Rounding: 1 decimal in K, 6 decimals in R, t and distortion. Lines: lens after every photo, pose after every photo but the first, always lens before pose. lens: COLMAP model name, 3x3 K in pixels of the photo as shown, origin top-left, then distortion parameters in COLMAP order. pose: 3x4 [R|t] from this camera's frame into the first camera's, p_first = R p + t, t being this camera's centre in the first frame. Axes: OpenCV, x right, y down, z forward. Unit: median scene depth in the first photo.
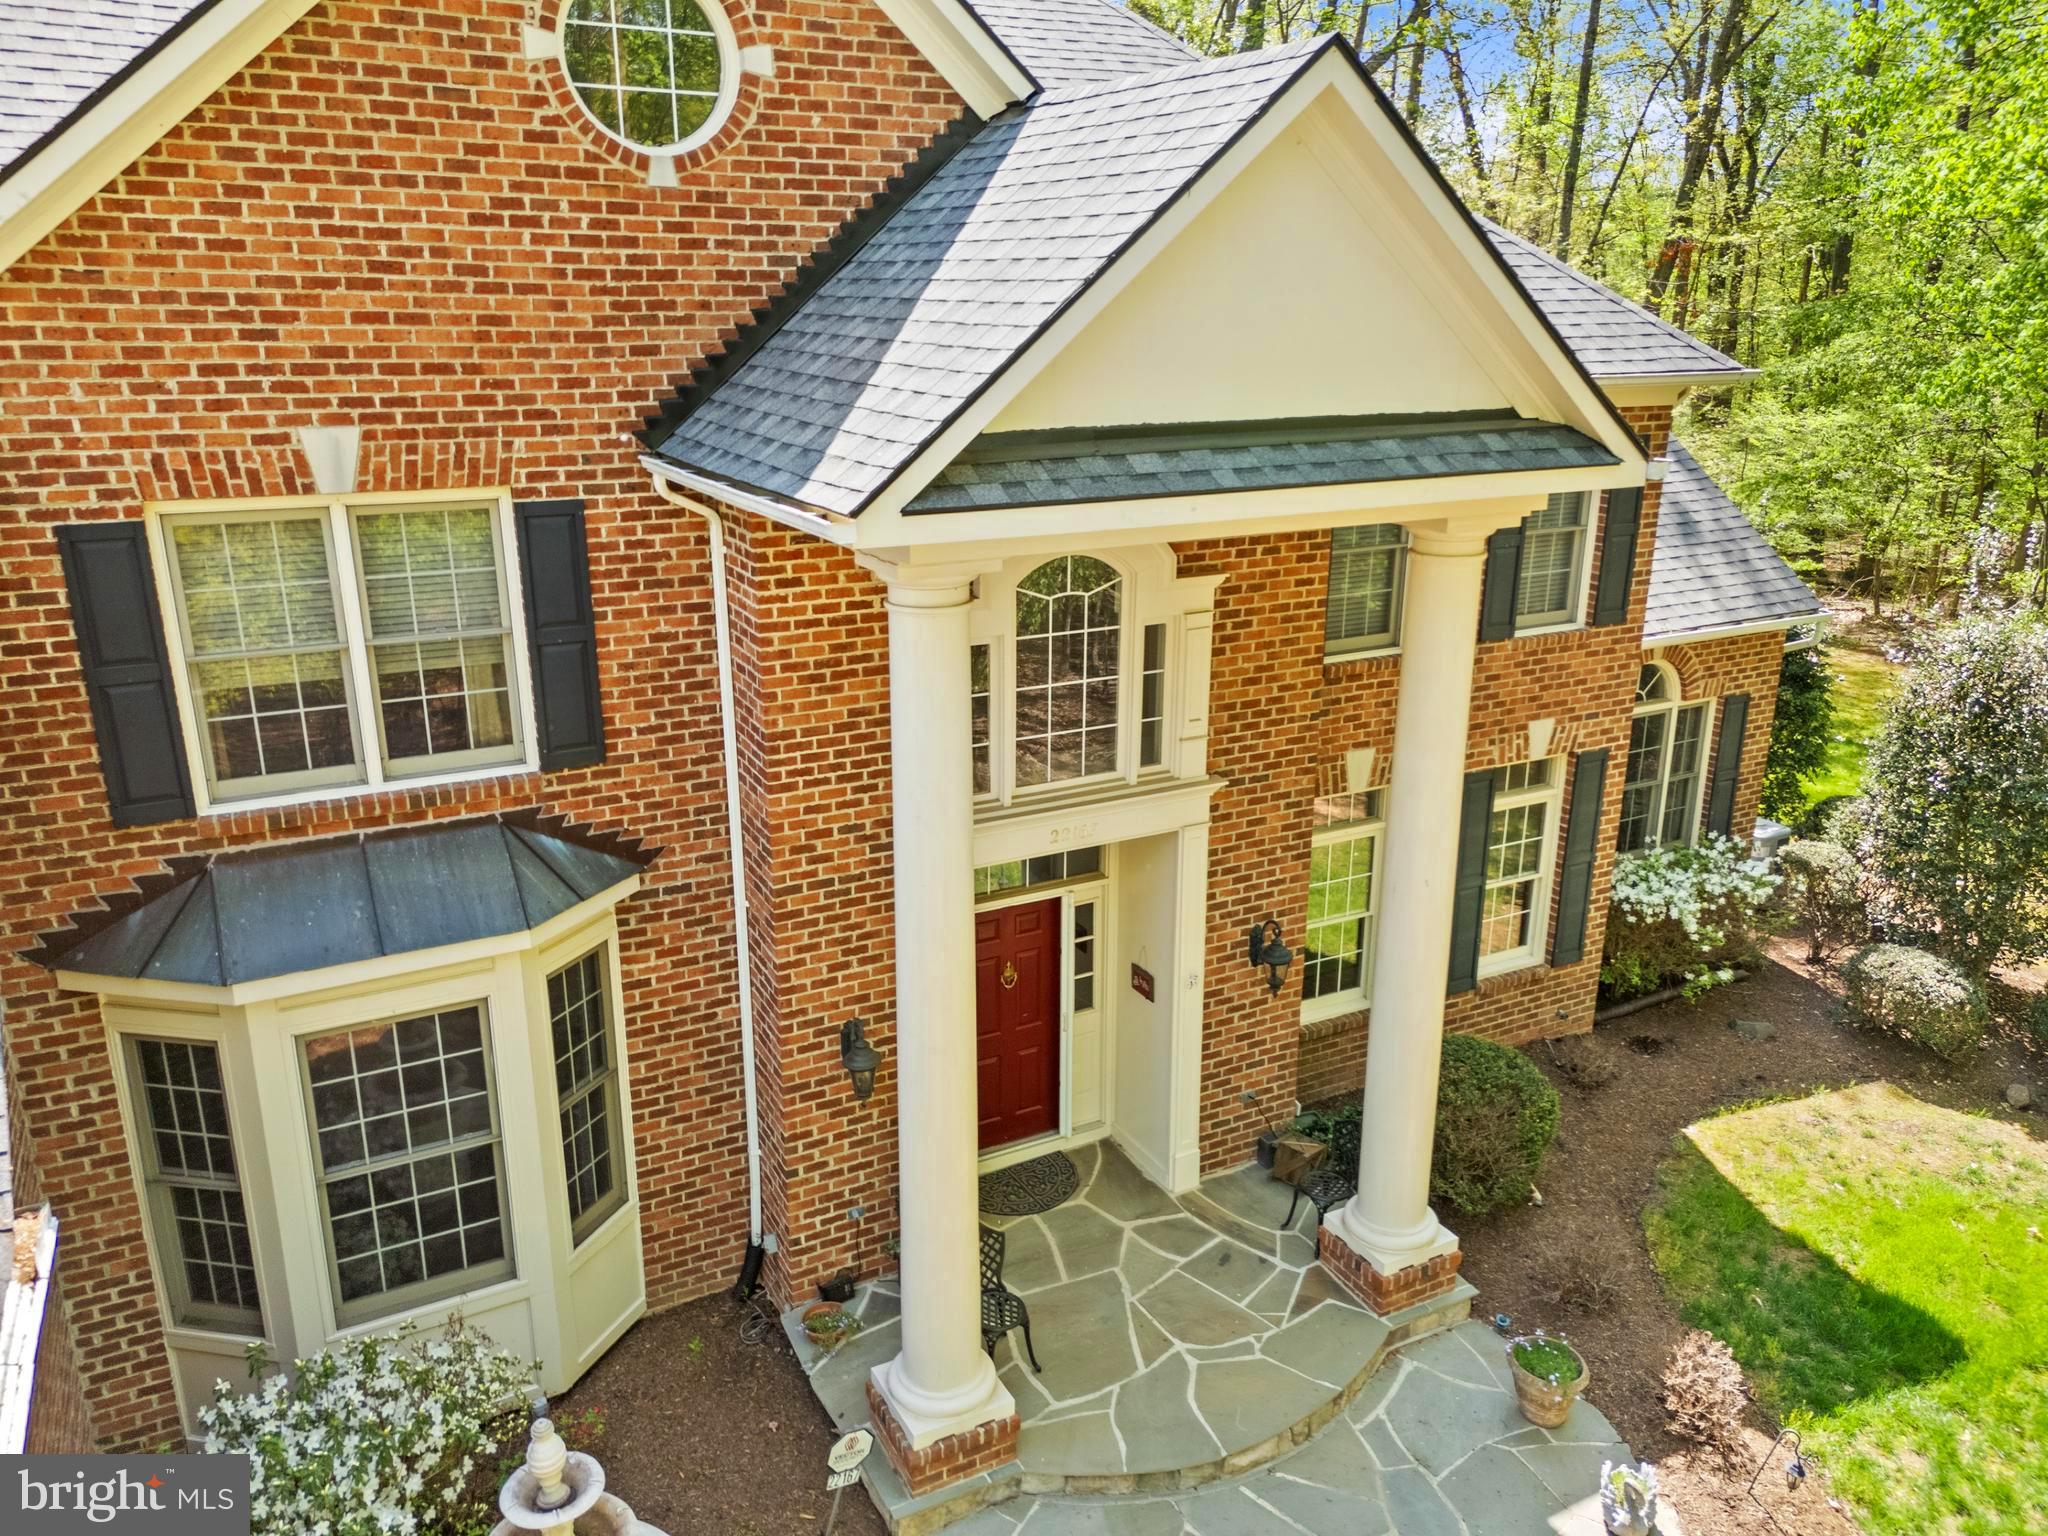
lens RADIAL K [[1431.2, 0, 1041.8], [0, 1431.2, 773.8], [0, 0, 1]] dist [0.056140, -0.044195]
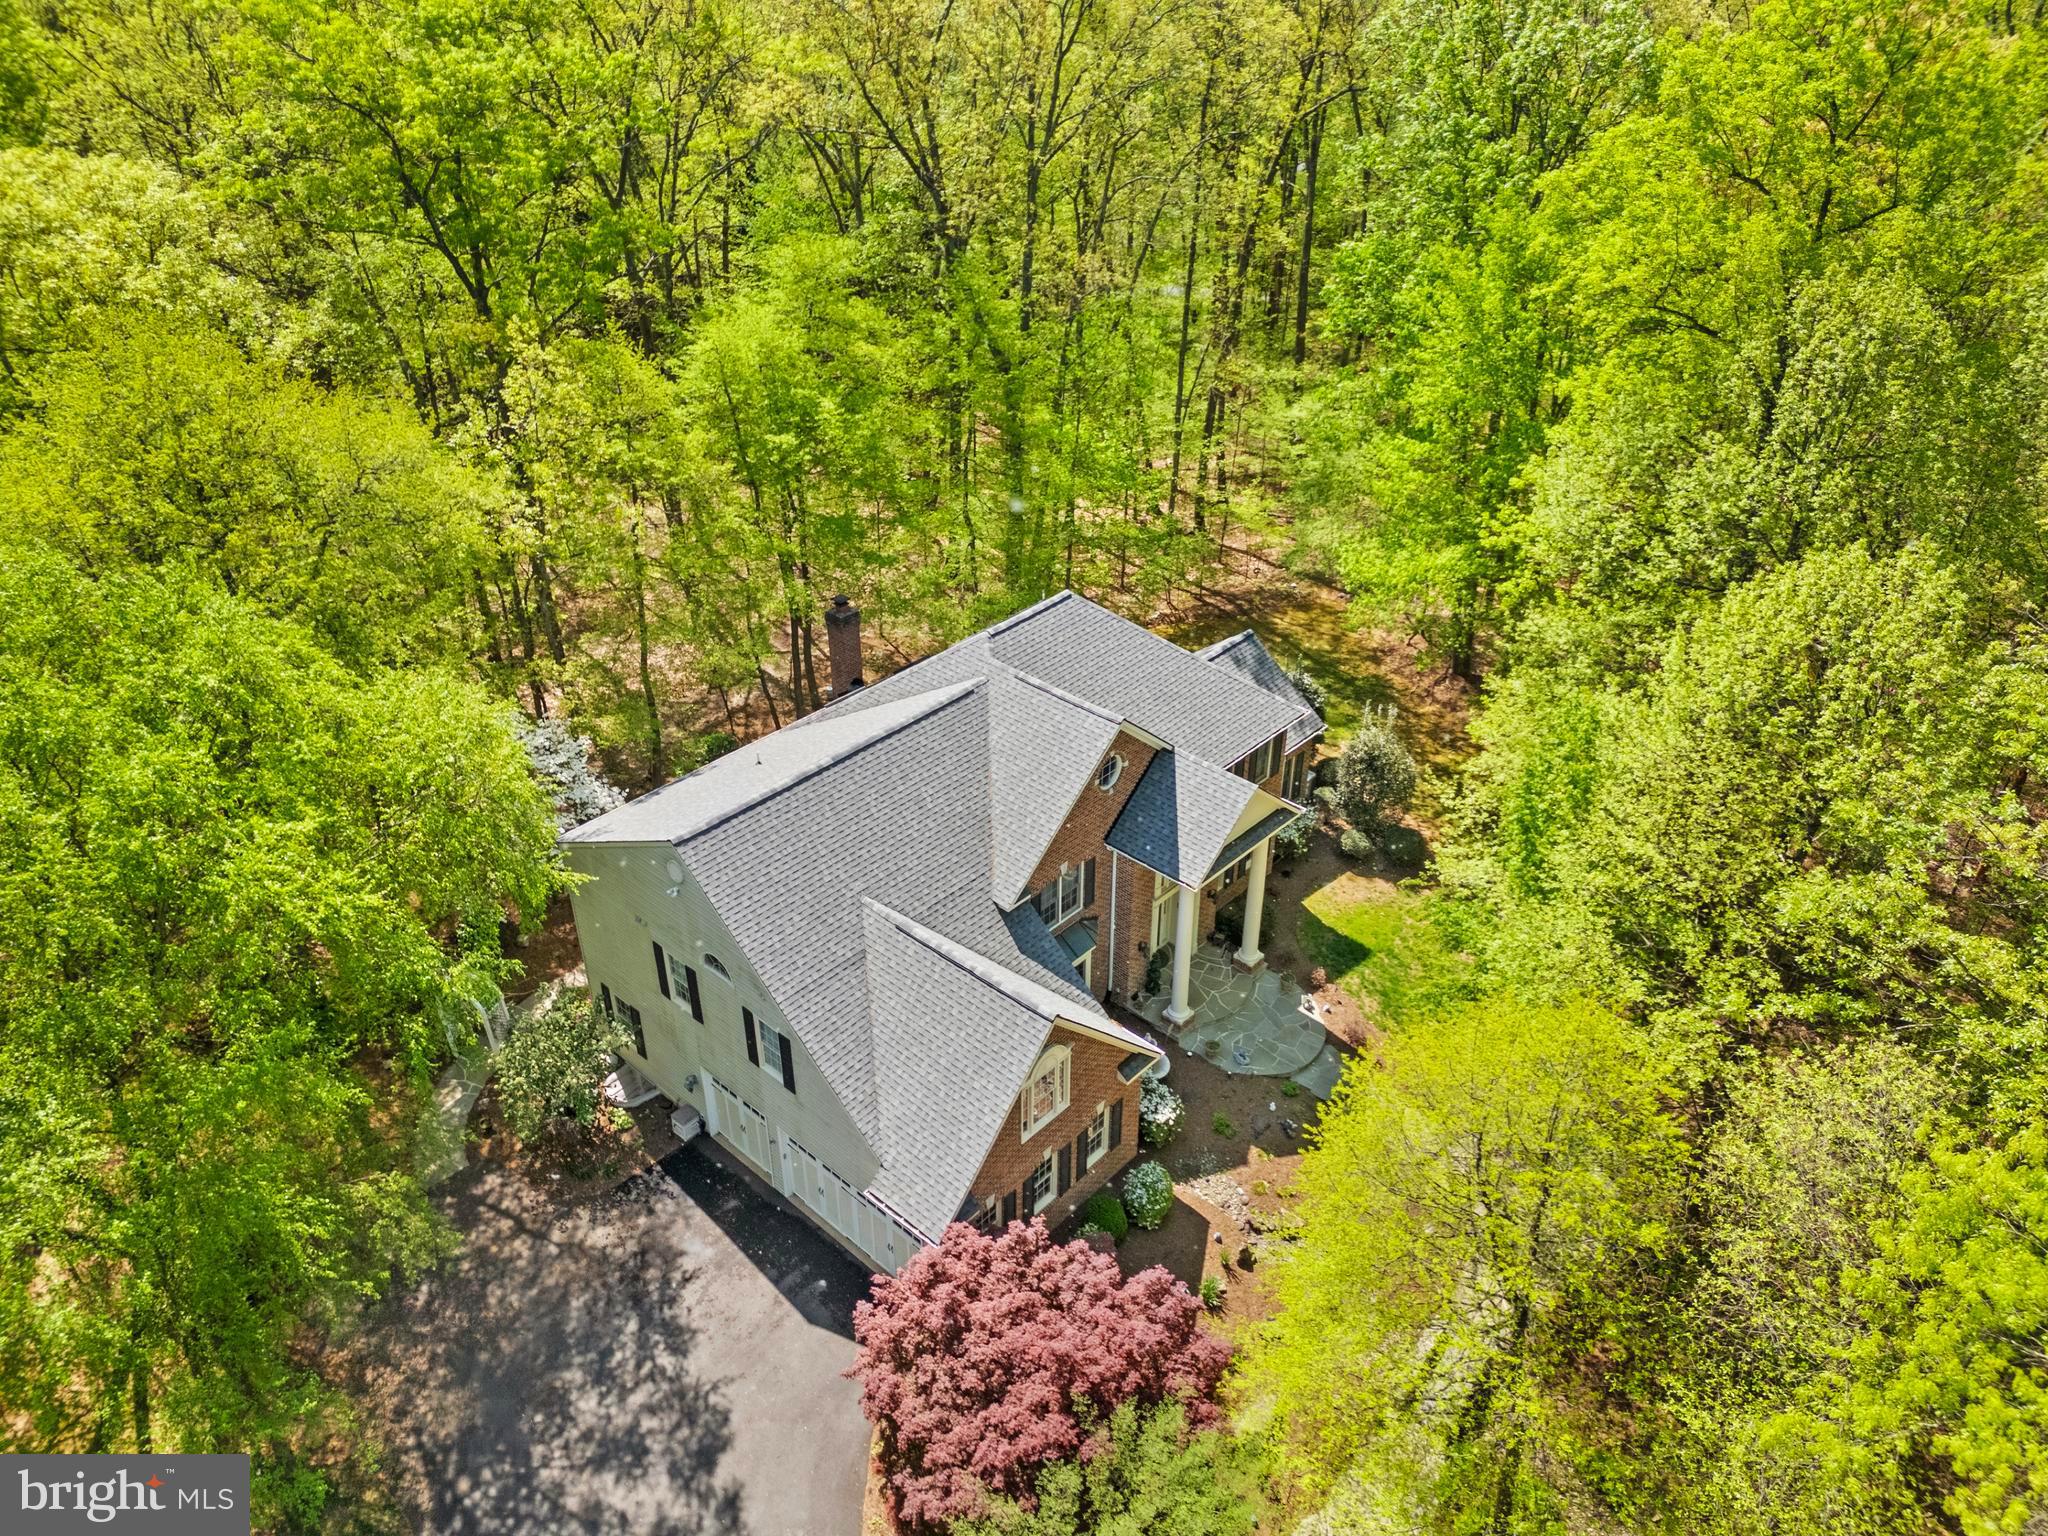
lens RADIAL K [[1431.2, 0, 1029.6], [0, 1431.2, 750.4], [0, 0, 1]] dist [0.056140, -0.044195]
pose [[0.939025, -0.177982, 0.294201, -1.471448], [0.093573, 0.955593, 0.279440, -1.470782], [-0.330871, -0.234872, 0.913980, -2.460369]]
